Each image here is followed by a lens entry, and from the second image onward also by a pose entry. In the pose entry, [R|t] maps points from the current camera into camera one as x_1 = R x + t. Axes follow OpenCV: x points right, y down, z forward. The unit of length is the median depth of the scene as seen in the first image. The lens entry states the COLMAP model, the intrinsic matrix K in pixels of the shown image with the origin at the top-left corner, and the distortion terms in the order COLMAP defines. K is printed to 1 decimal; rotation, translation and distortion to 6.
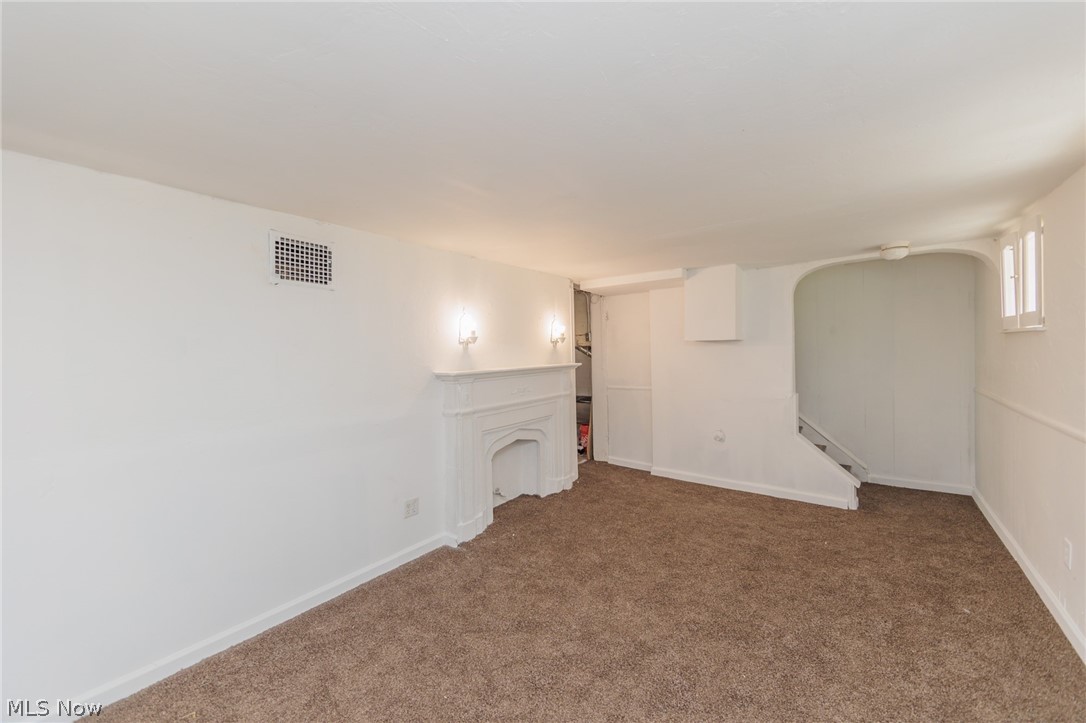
lens RADIAL K [[427.2, 0, 549.7], [0, 427.2, 359.8], [0, 0, 1]] dist [0.000369, -0.000793]
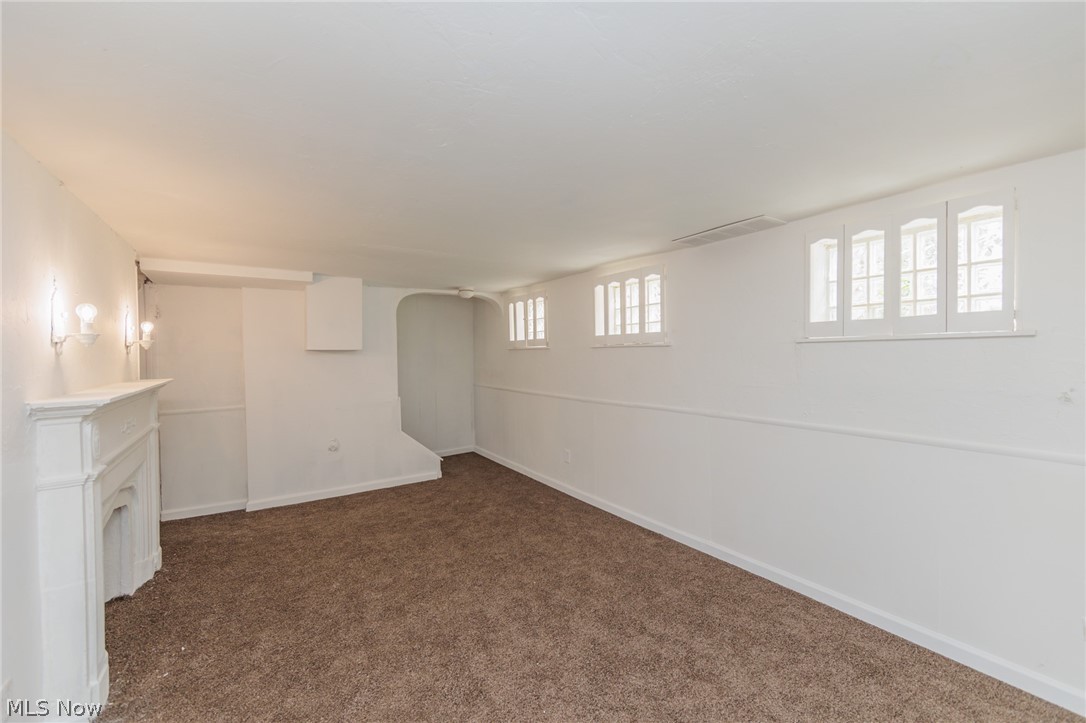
lens RADIAL K [[427.2, 0, 551.5], [0, 427.2, 362.1], [0, 0, 1]] dist [0.000369, -0.000793]
pose [[0.320825, -0.010349, 0.947082, -0.444698], [0.025843, 0.999664, 0.002169, -0.007226], [-0.946786, 0.023780, 0.320984, 0.224645]]
